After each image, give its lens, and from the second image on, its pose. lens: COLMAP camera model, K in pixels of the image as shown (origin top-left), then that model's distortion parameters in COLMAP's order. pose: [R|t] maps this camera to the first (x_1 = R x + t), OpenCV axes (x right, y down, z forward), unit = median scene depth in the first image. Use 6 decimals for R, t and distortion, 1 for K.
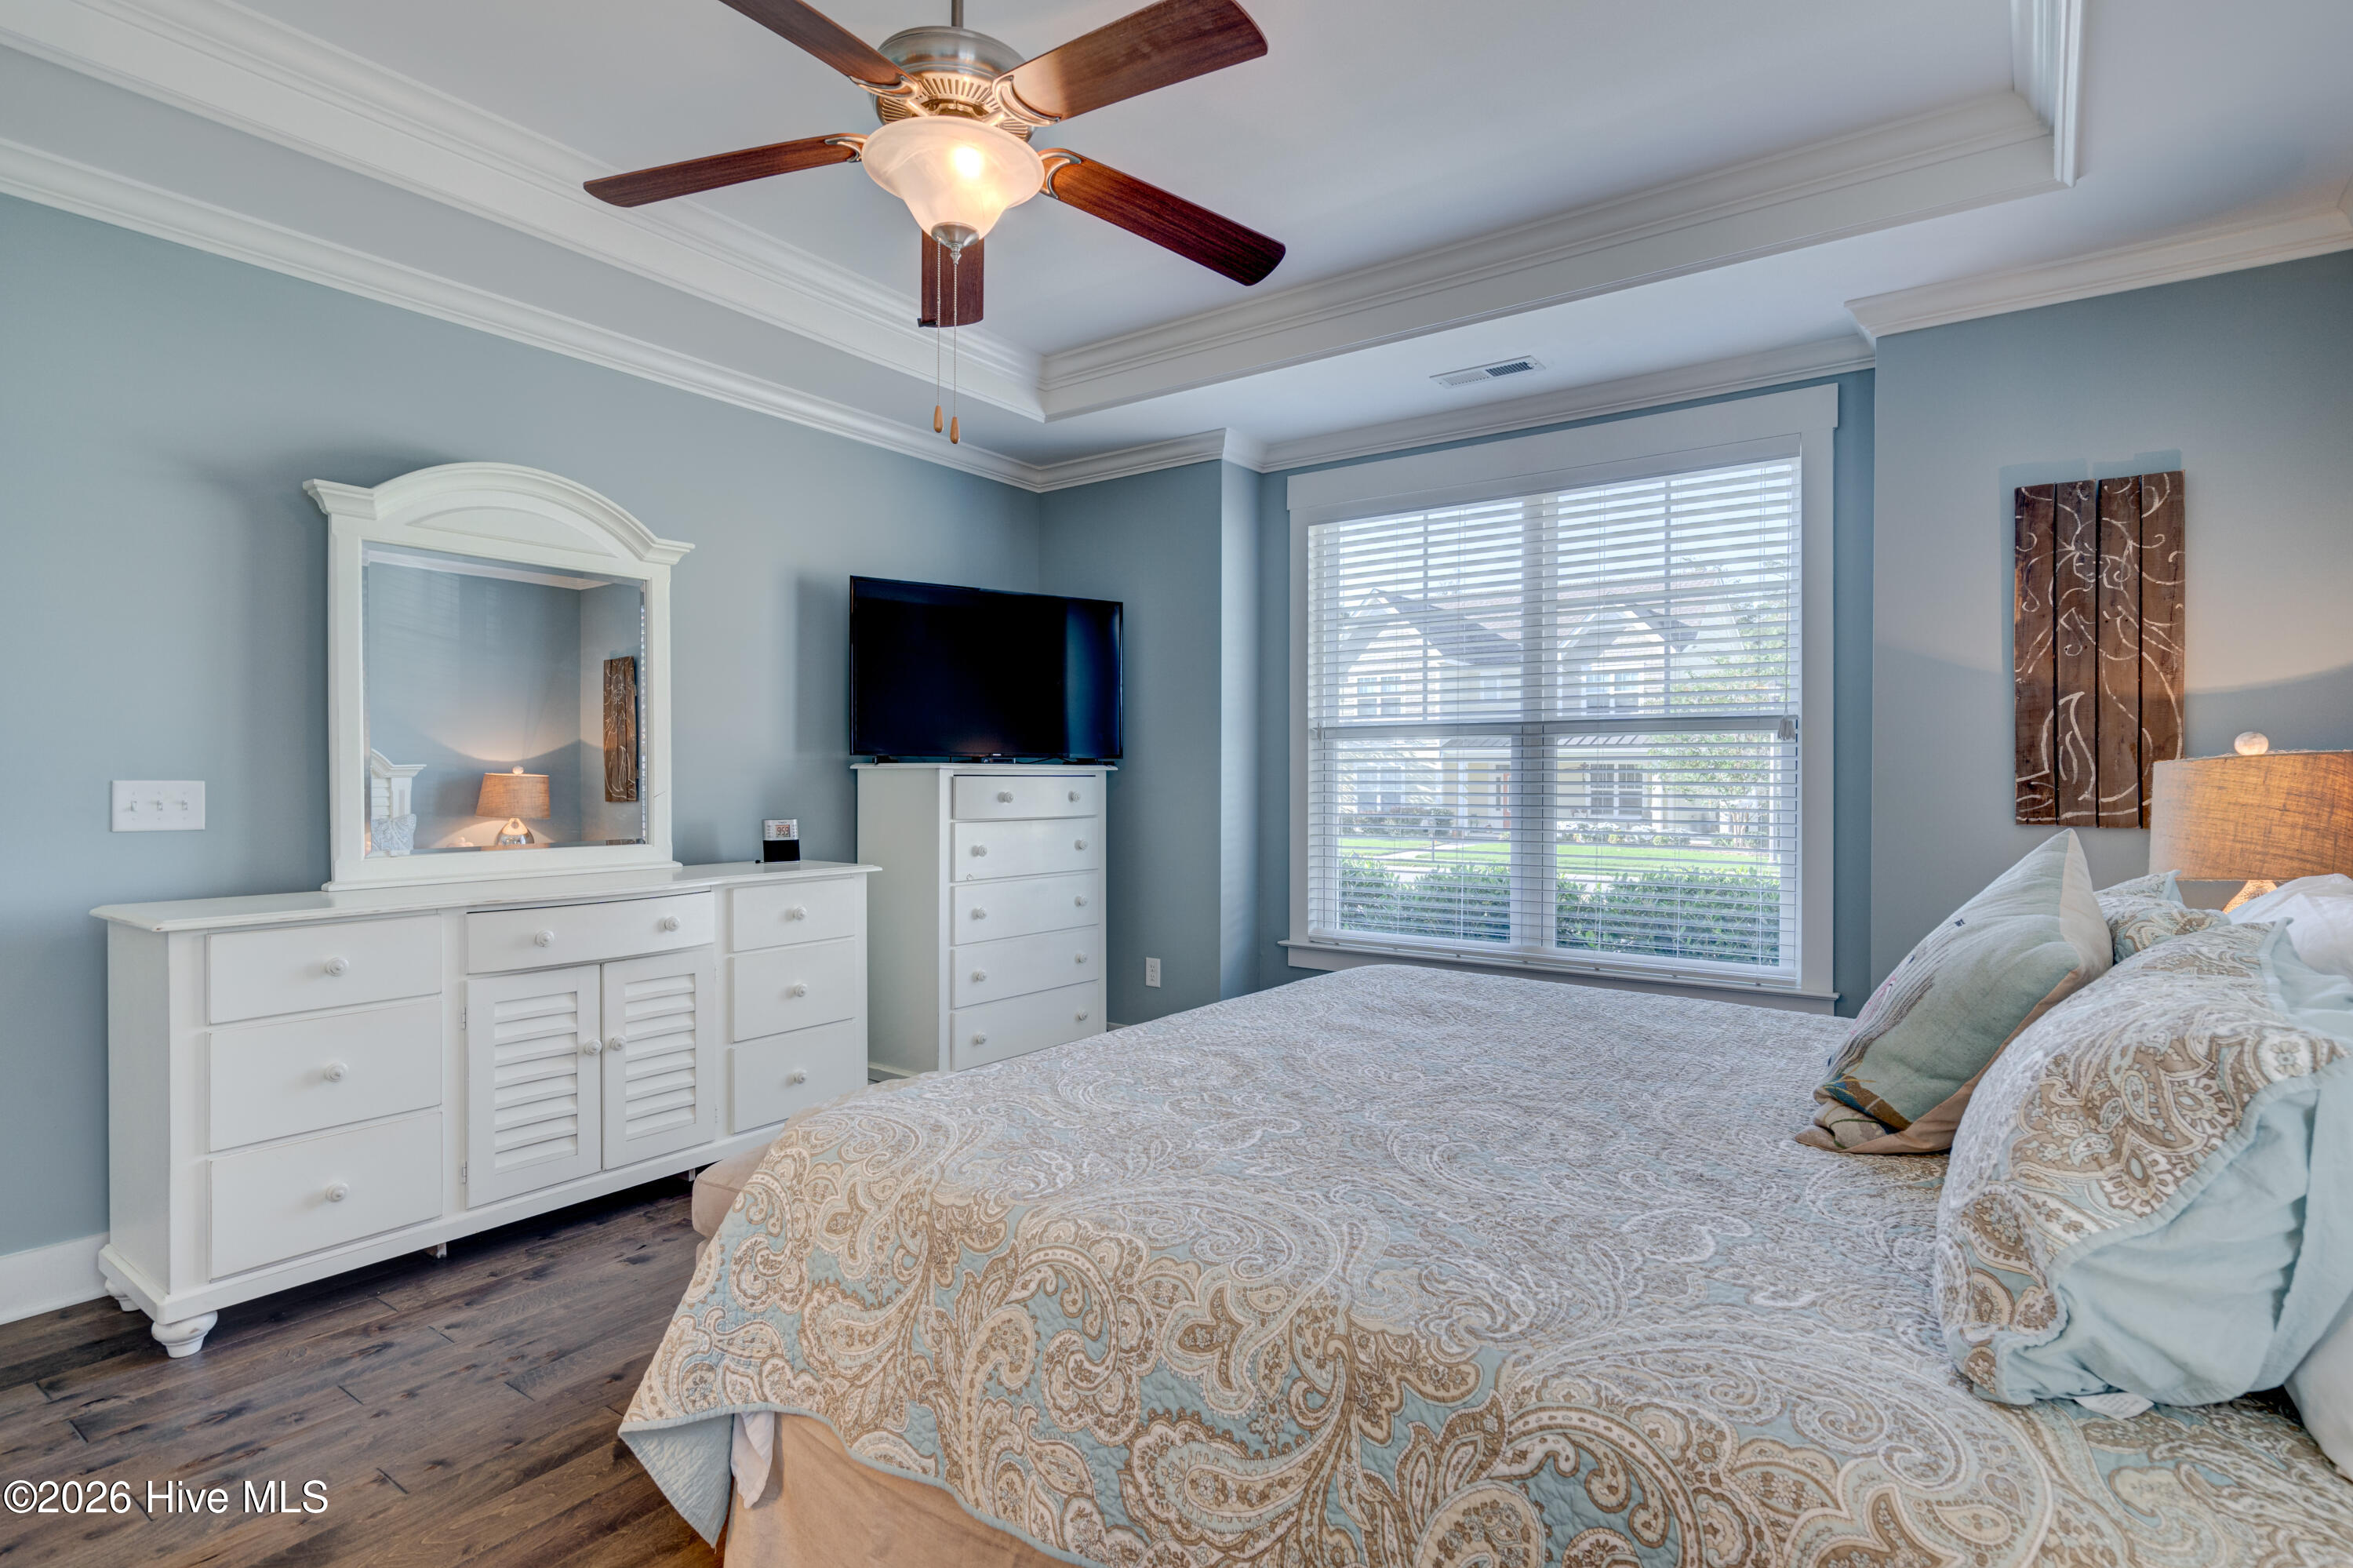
lens RADIAL K [[1158.6, 0, 1181.9], [0, 1158.6, 784.8], [0, 0, 1]] dist [0.000176, 0.001537]
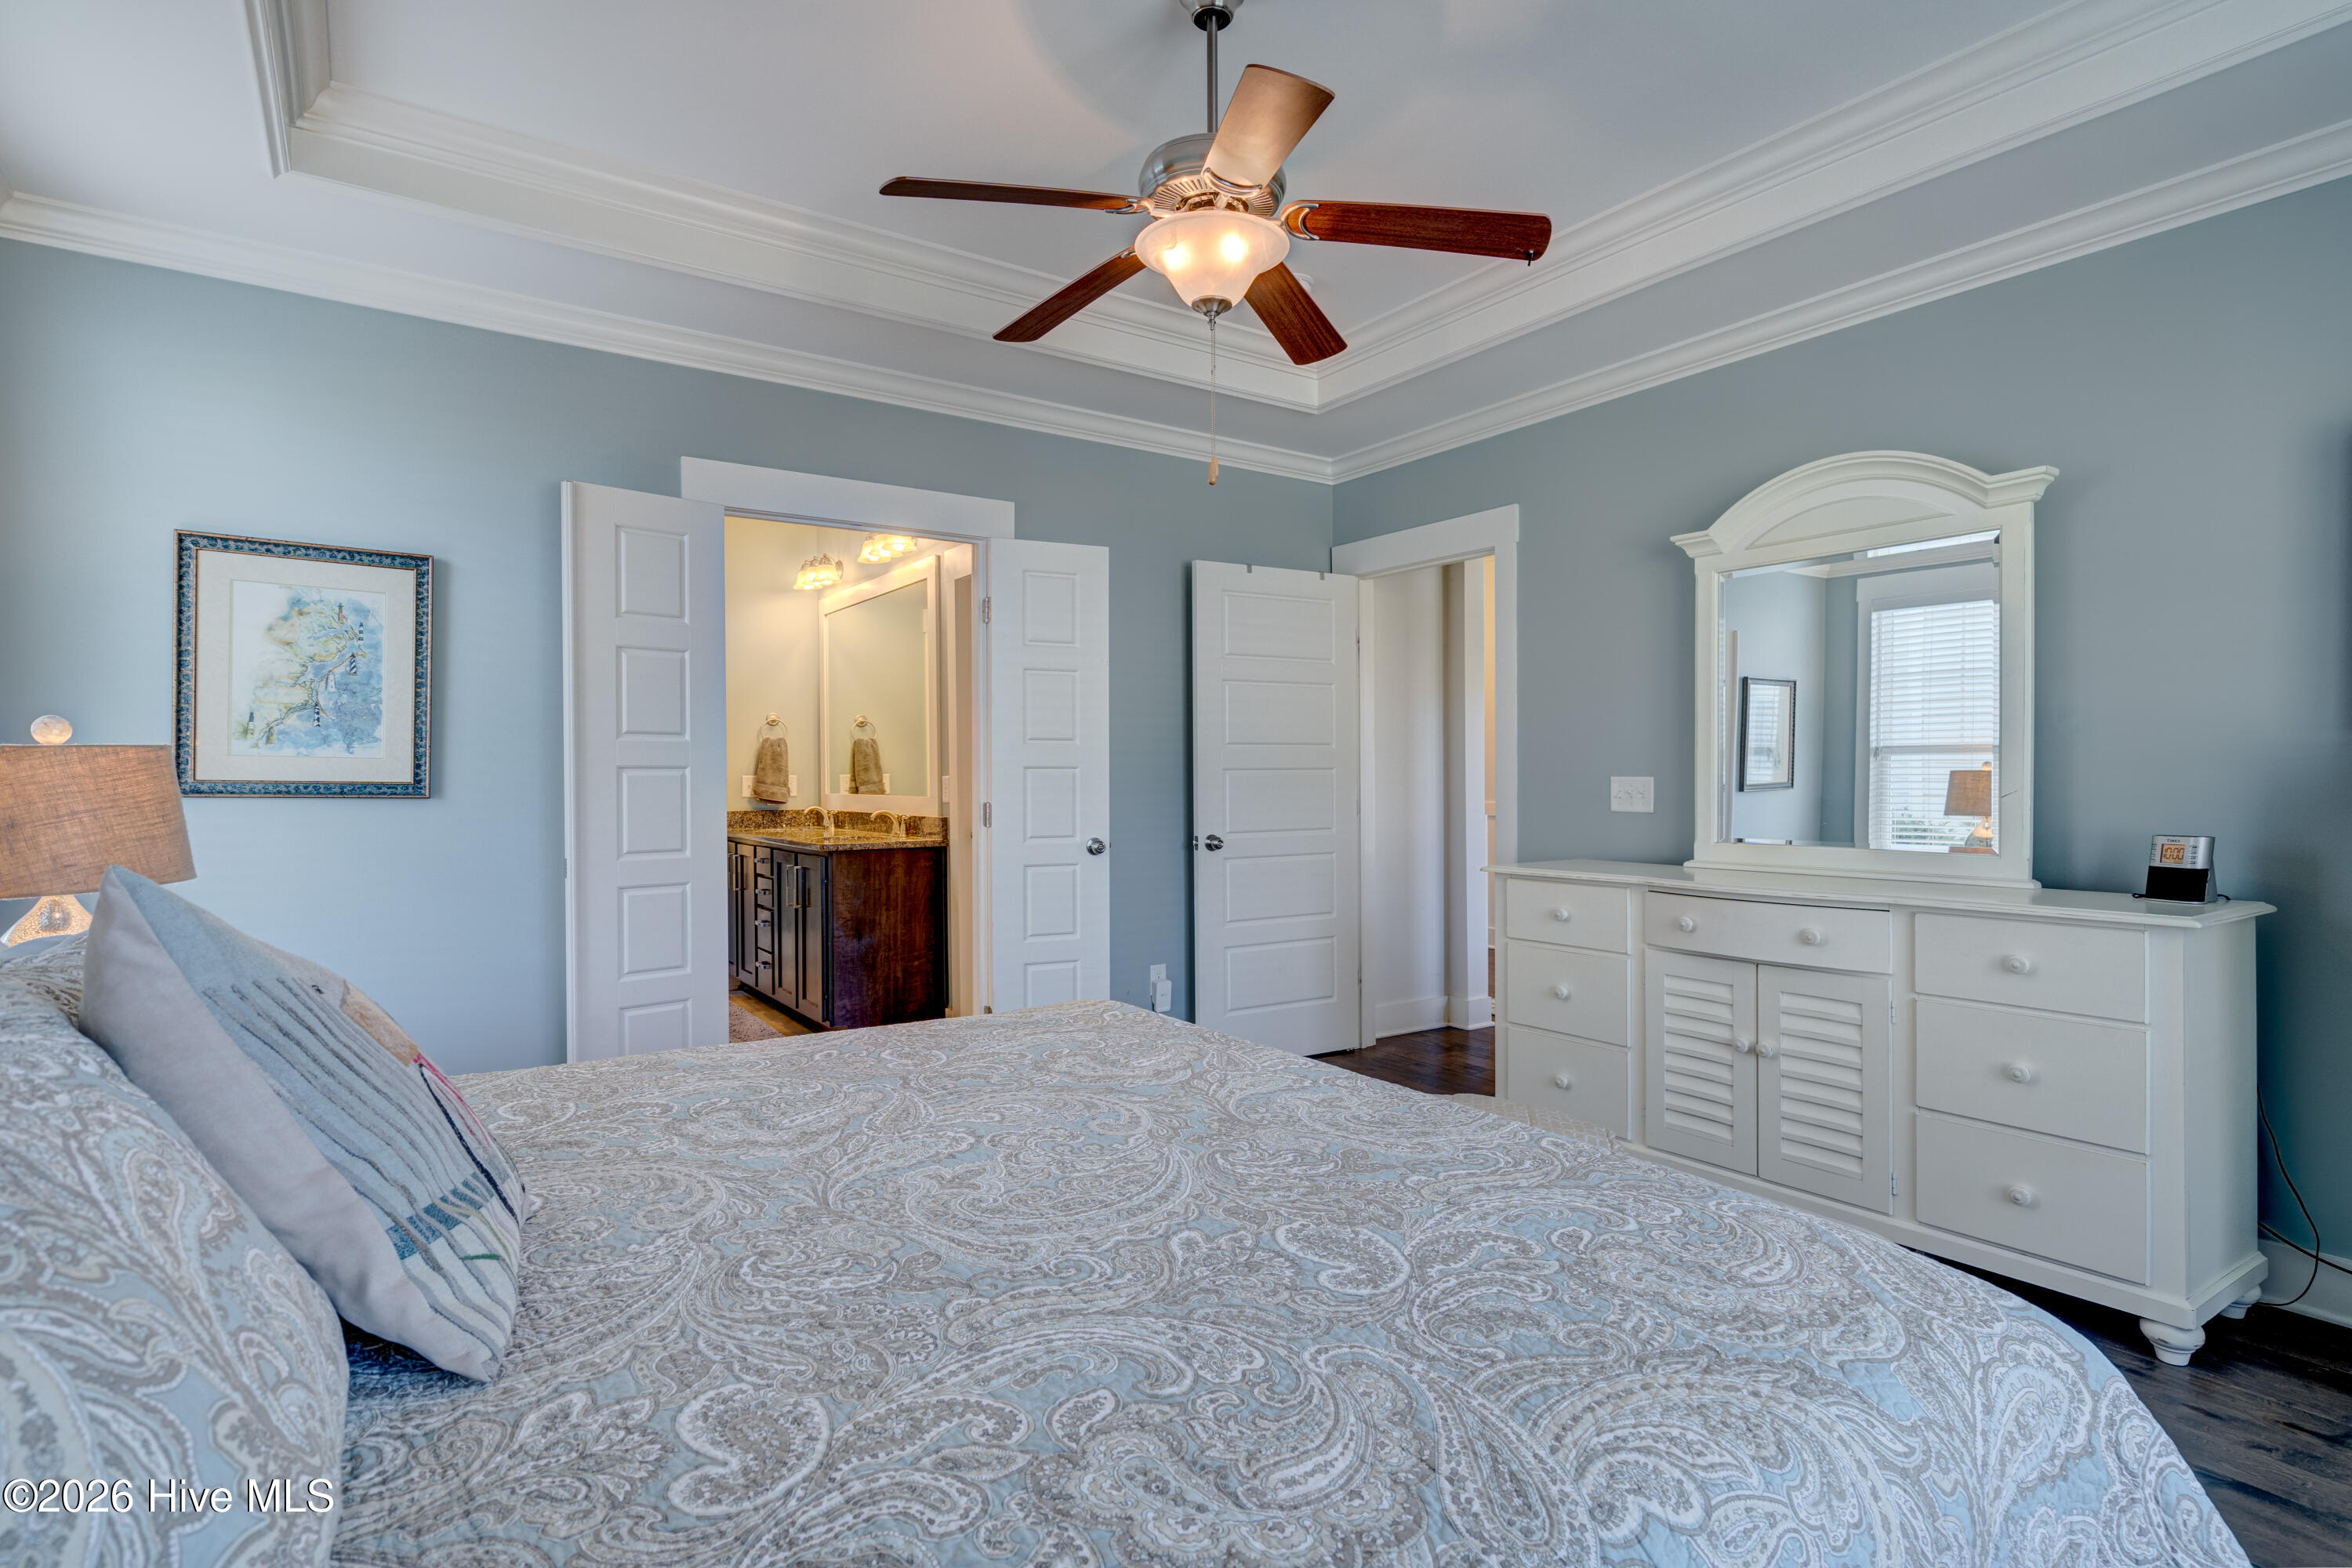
lens RADIAL K [[1160.5, 0, 1176.0], [0, 1160.5, 784.0], [0, 0, 1]] dist [0.002053, 0.000202]
pose [[-0.341606, 0.001229, -0.939842, 0.587942], [-0.006309, 0.999974, 0.003601, 0.002268], [0.939822, 0.007160, -0.341589, 0.876009]]
